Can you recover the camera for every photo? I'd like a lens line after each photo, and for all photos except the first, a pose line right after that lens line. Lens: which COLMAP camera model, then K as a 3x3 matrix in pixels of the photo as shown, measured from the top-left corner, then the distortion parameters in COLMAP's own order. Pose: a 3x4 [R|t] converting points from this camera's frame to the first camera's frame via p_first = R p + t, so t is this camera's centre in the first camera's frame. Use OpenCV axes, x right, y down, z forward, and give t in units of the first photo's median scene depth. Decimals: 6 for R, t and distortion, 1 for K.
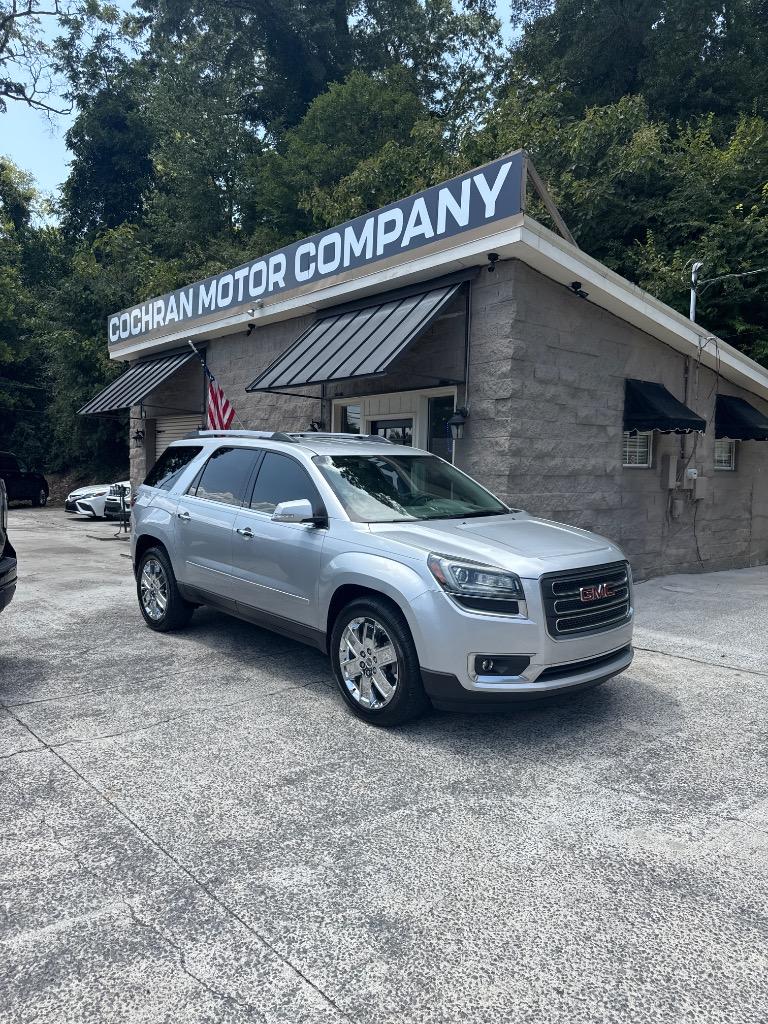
lens RADIAL K [[693.3, 0, 384.0], [0, 693.3, 512.0], [0, 0, 1]] dist [0.016652, -0.000545]
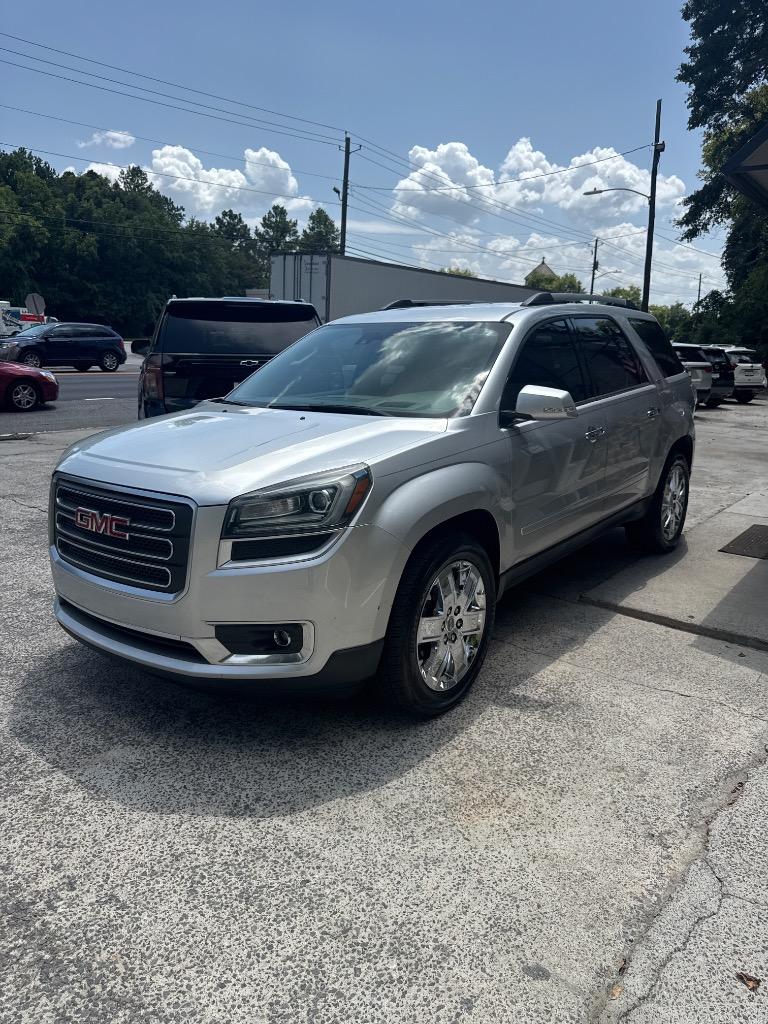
lens RADIAL K [[716.2, 0, 398.5], [0, 716.2, 509.4], [0, 0, 1]] dist [0.024719, -0.028164]
pose [[0.230981, 0.208737, -0.950303, 0.949572], [-0.086101, 0.977269, 0.193732, -0.046835], [0.969141, 0.037074, 0.243703, 1.046996]]
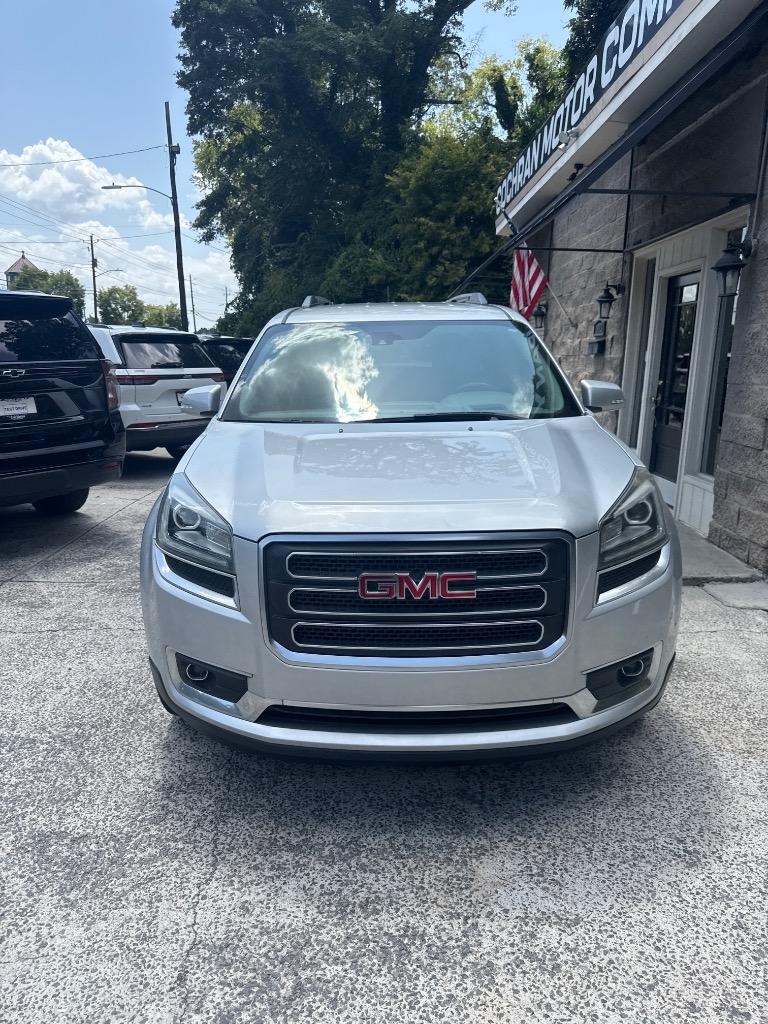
lens RADIAL K [[714.1, 0, 384.0], [0, 714.1, 512.0], [0, 0, 1]] dist [0.013851, -0.023346]
pose [[0.761536, 0.130172, -0.634916, 0.567936], [-0.034538, 0.986382, 0.160805, -0.013566], [0.647202, -0.100530, 0.755661, 0.583514]]
